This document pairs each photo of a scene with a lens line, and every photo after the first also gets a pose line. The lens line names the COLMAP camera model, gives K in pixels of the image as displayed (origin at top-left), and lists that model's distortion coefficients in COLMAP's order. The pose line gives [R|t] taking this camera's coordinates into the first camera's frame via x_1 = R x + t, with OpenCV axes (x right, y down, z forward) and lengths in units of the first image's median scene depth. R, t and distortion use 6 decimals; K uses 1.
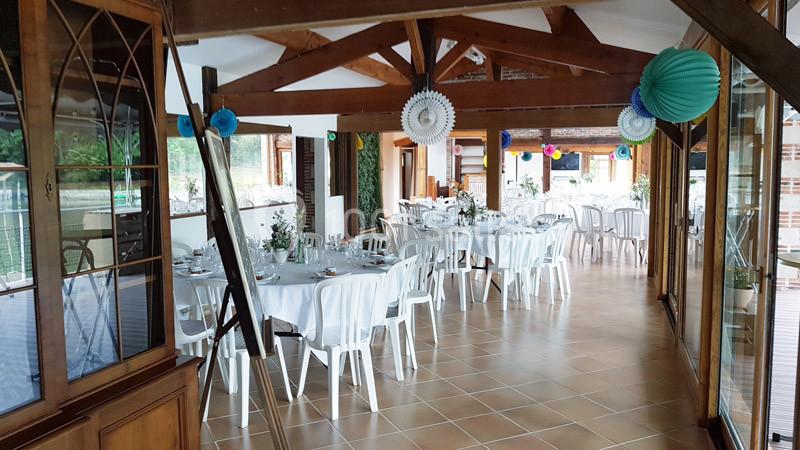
lens RADIAL K [[644.1, 0, 400.0], [0, 644.1, 225.0], [0, 0, 1]] dist [-0.003196, -0.000041]
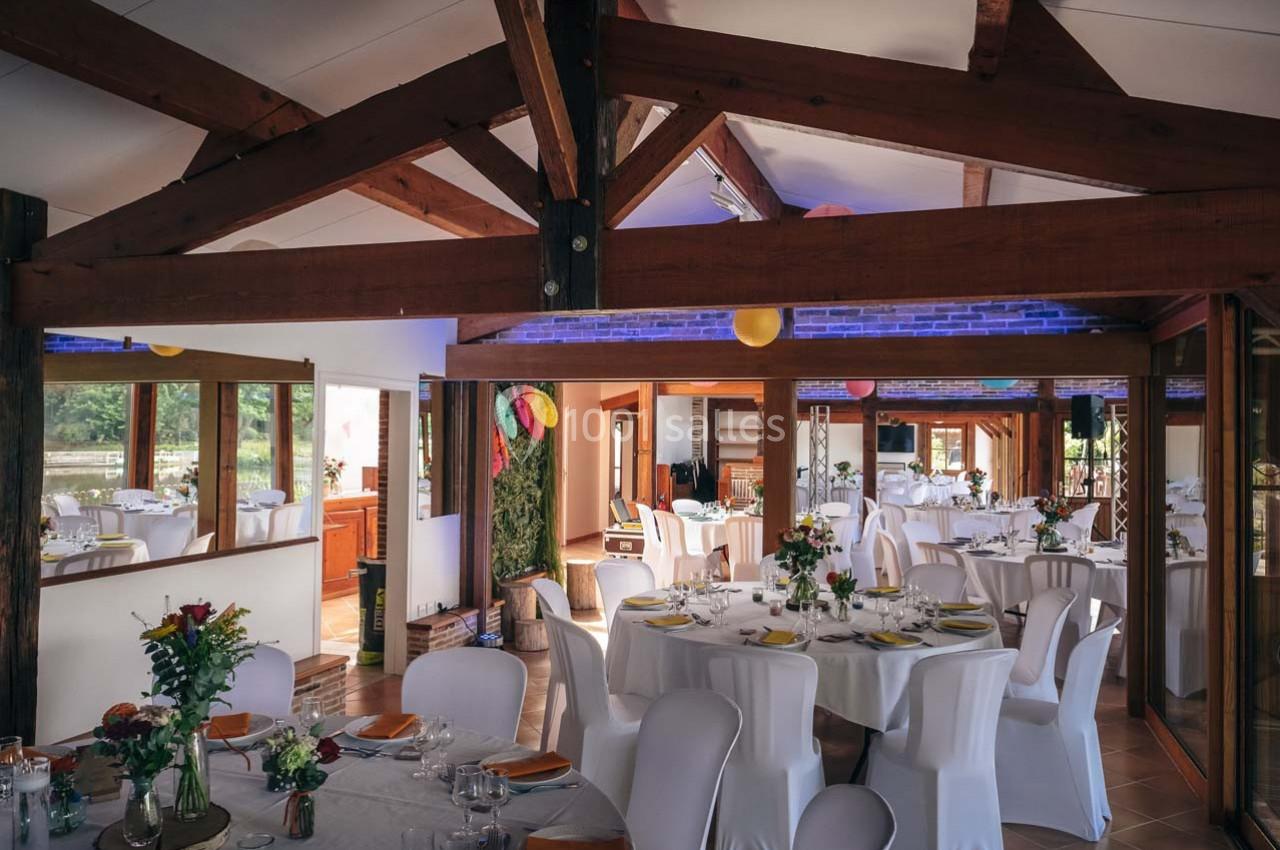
lens RADIAL K [[935.6, 0, 640.0], [0, 935.6, 425.0], [0, 0, 1]] dist [0.056408, 0.000689]
pose [[0.999868, 0.016273, 0.000197, 0.044838], [-0.016164, 0.994445, -0.104011, -0.041551], [-0.001888, 0.103994, 0.994576, 0.321254]]
